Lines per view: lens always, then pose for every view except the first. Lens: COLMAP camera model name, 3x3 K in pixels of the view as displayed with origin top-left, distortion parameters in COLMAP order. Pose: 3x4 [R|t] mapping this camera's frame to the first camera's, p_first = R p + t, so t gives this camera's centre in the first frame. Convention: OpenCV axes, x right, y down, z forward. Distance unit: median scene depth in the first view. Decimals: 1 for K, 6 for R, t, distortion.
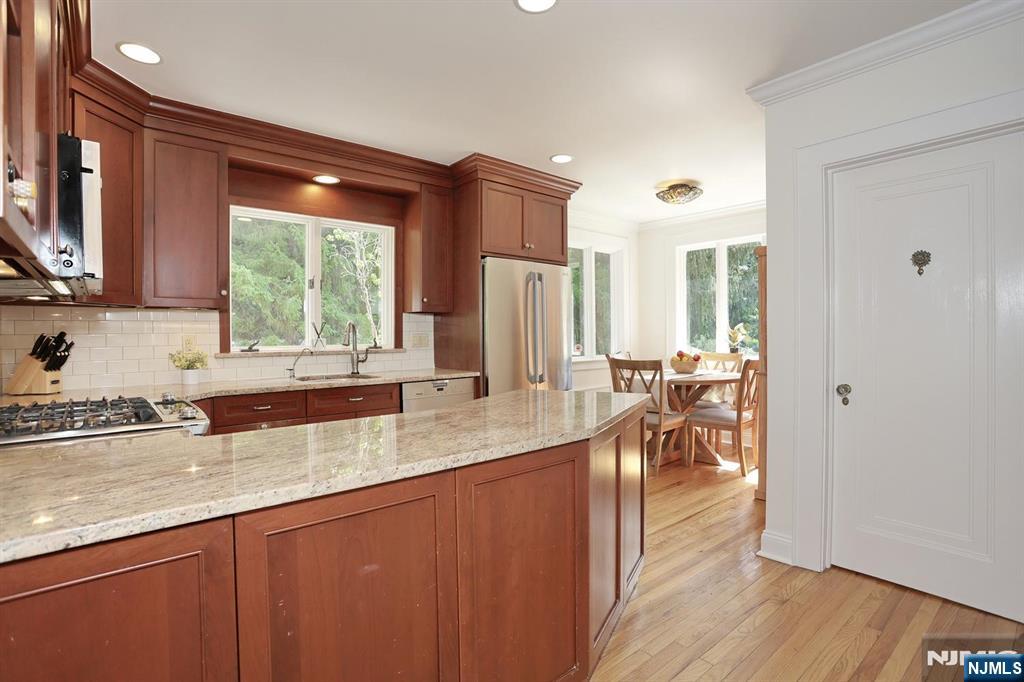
lens RADIAL K [[495.5, 0, 507.6], [0, 495.5, 338.5], [0, 0, 1]] dist [-0.074843, 0.030645]
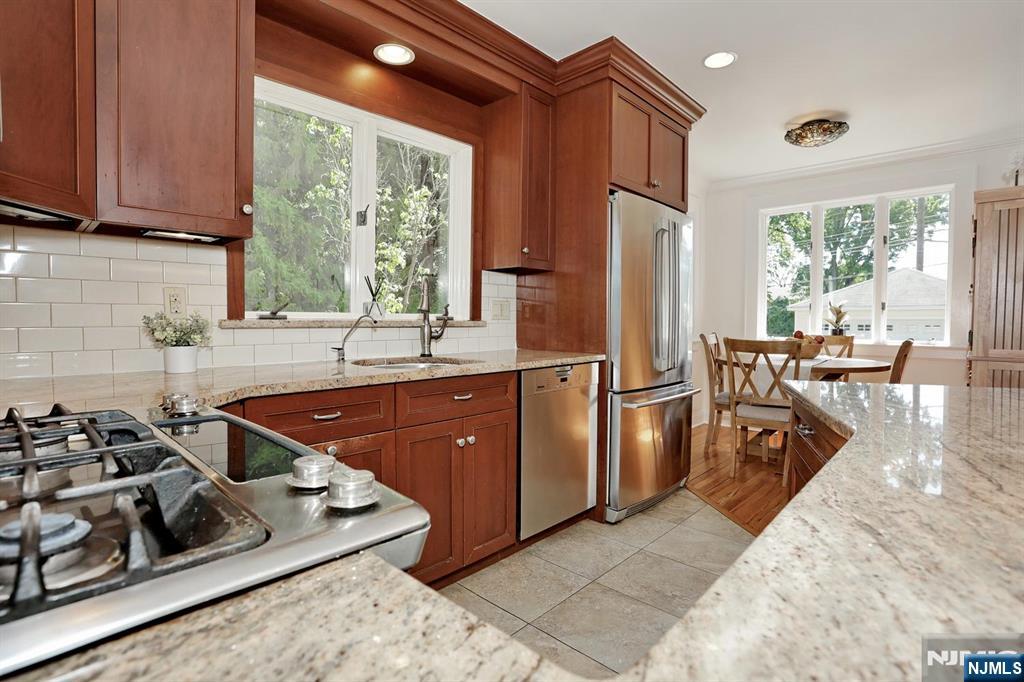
lens RADIAL K [[495.5, 0, 507.6], [0, 495.5, 338.5], [0, 0, 1]] dist [-0.074843, 0.030645]
pose [[0.993839, 0.009811, 0.110402, -0.270478], [-0.012868, 0.999552, 0.027015, 0.027599], [-0.110088, -0.028269, 0.993520, 0.316886]]
